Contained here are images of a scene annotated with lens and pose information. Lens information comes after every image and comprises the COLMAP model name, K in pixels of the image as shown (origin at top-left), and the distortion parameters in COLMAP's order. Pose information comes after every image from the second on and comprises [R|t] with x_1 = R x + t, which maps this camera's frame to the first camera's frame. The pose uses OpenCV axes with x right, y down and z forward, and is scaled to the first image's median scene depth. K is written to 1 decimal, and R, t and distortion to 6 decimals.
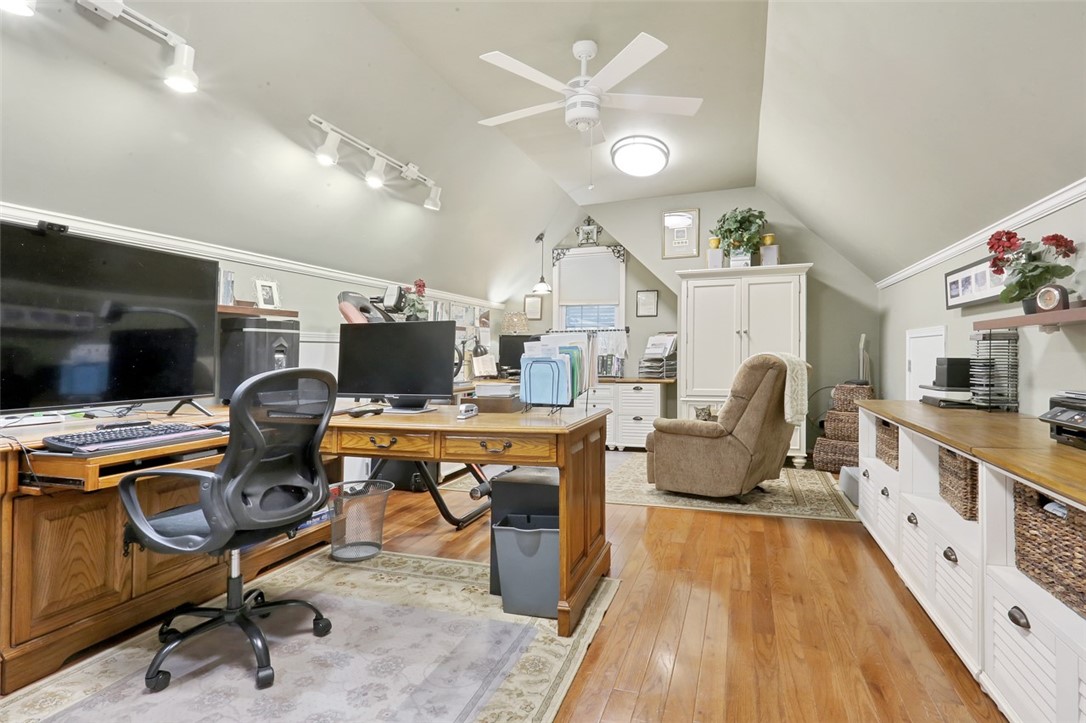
lens RADIAL K [[570.9, 0, 543.0], [0, 570.9, 361.5], [0, 0, 1]] dist [-0.002971, 0.000372]
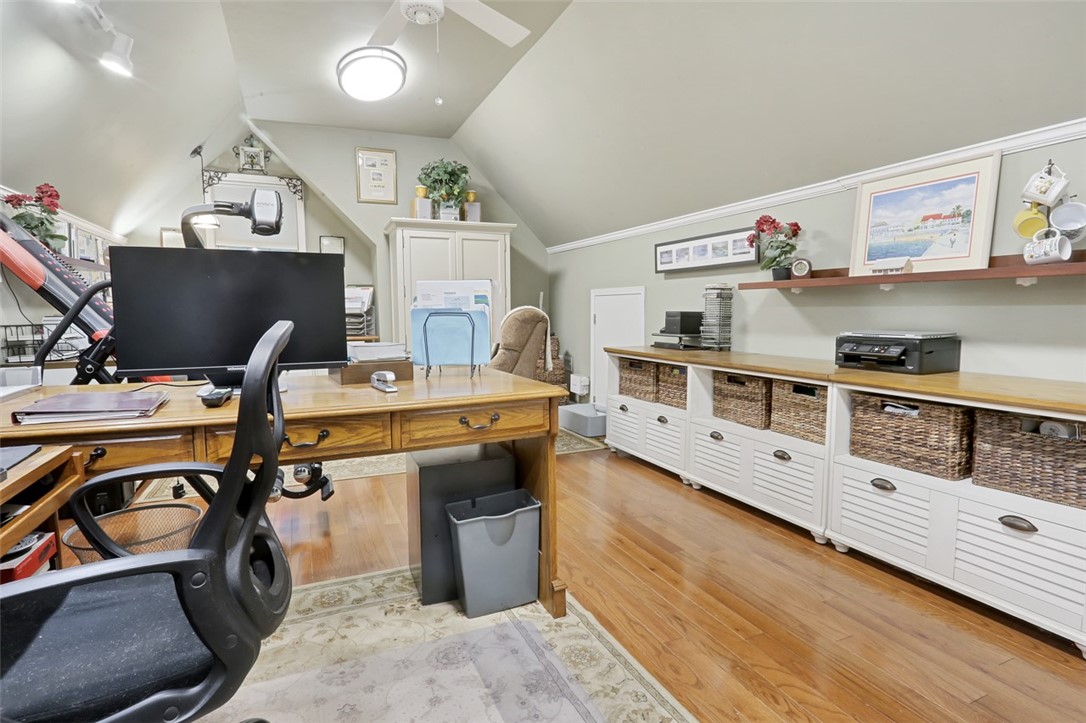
lens RADIAL K [[555.9, 0, 541.2], [0, 555.9, 386.3], [0, 0, 1]] dist [-0.007218, 0.001214]
pose [[0.736673, -0.087418, 0.670575, -0.337565], [0.006093, 0.992427, 0.122681, 0.005258], [-0.676222, -0.086290, 0.731627, 0.249539]]
